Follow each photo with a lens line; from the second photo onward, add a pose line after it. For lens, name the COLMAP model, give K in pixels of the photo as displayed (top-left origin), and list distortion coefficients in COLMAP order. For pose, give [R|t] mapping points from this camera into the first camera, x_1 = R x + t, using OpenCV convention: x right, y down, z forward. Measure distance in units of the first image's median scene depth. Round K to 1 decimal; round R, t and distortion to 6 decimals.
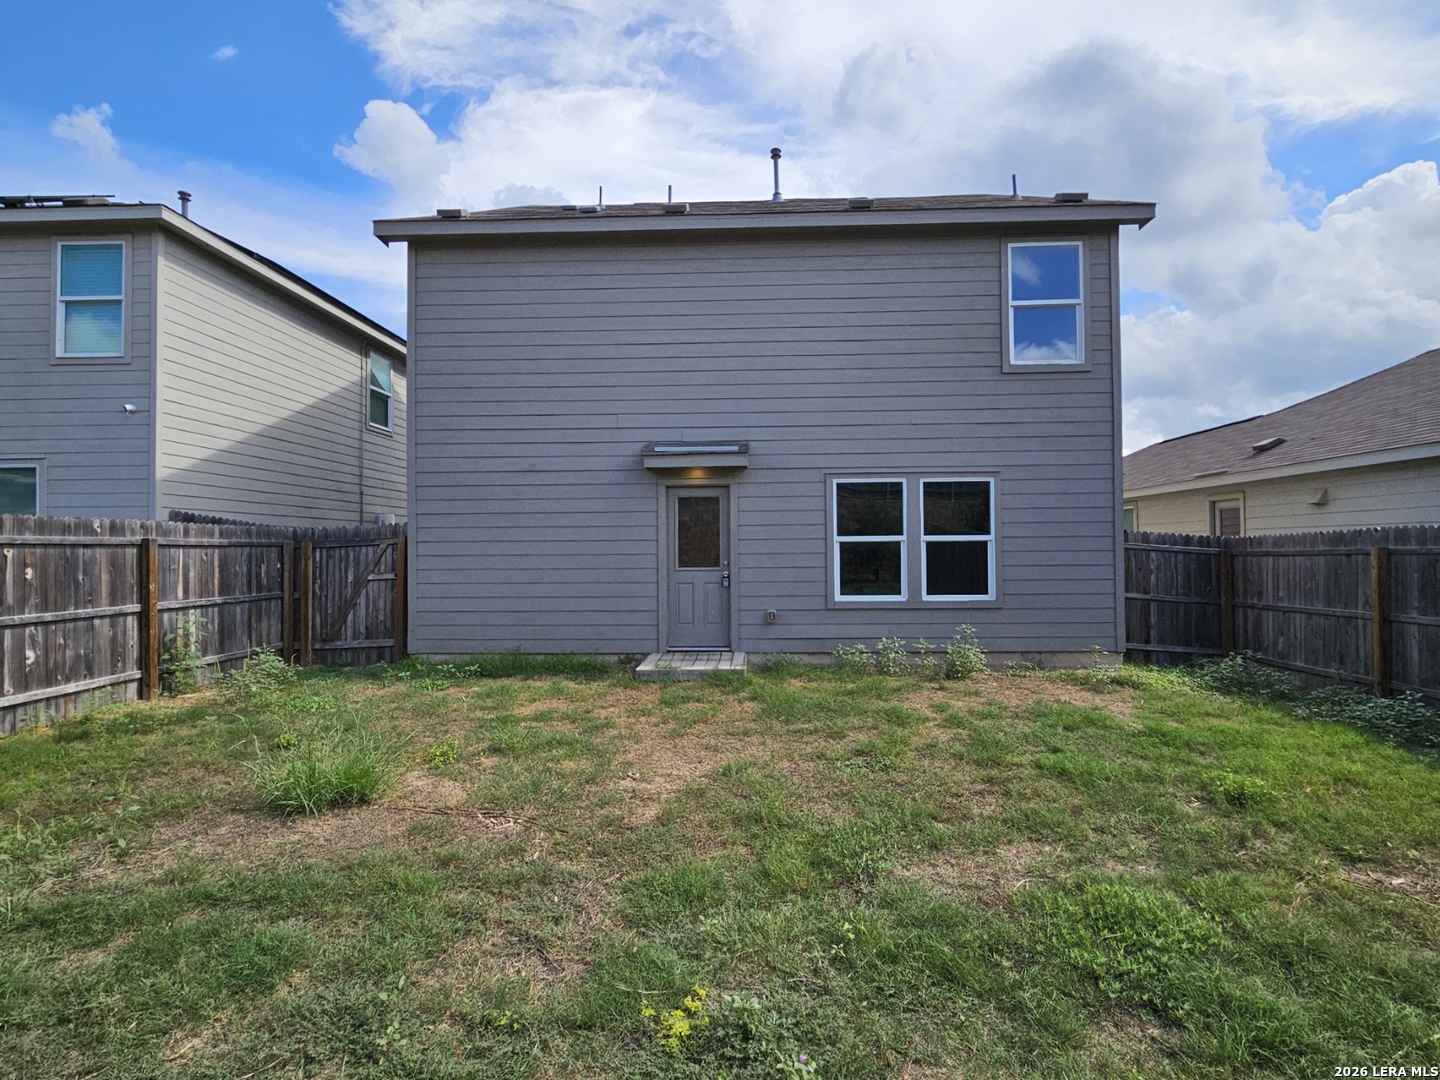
lens RADIAL K [[737.1, 0, 719.6], [0, 737.1, 537.7], [0, 0, 1]] dist [-0.003718, -0.000011]
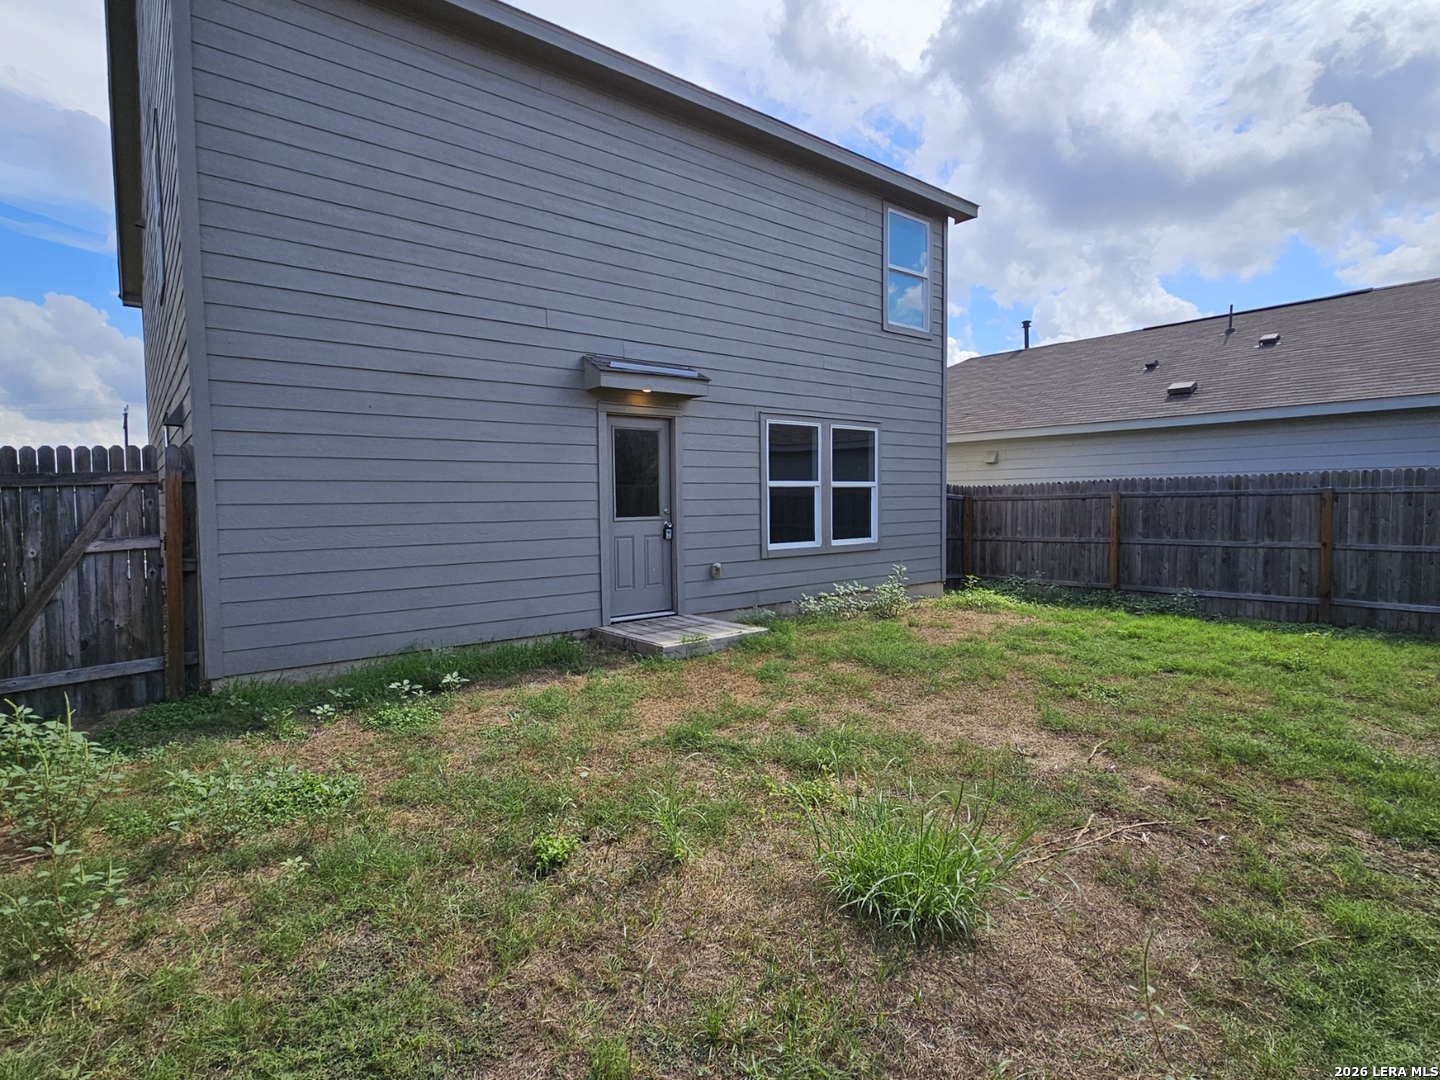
lens RADIAL K [[737.1, 0, 719.0], [0, 737.1, 537.3], [0, 0, 1]] dist [-0.003718, -0.000011]
pose [[0.754076, -0.035032, 0.655852, -0.502456], [-0.004545, 0.998274, 0.058547, 0.015000], [-0.656772, -0.047130, 0.752615, 0.332785]]
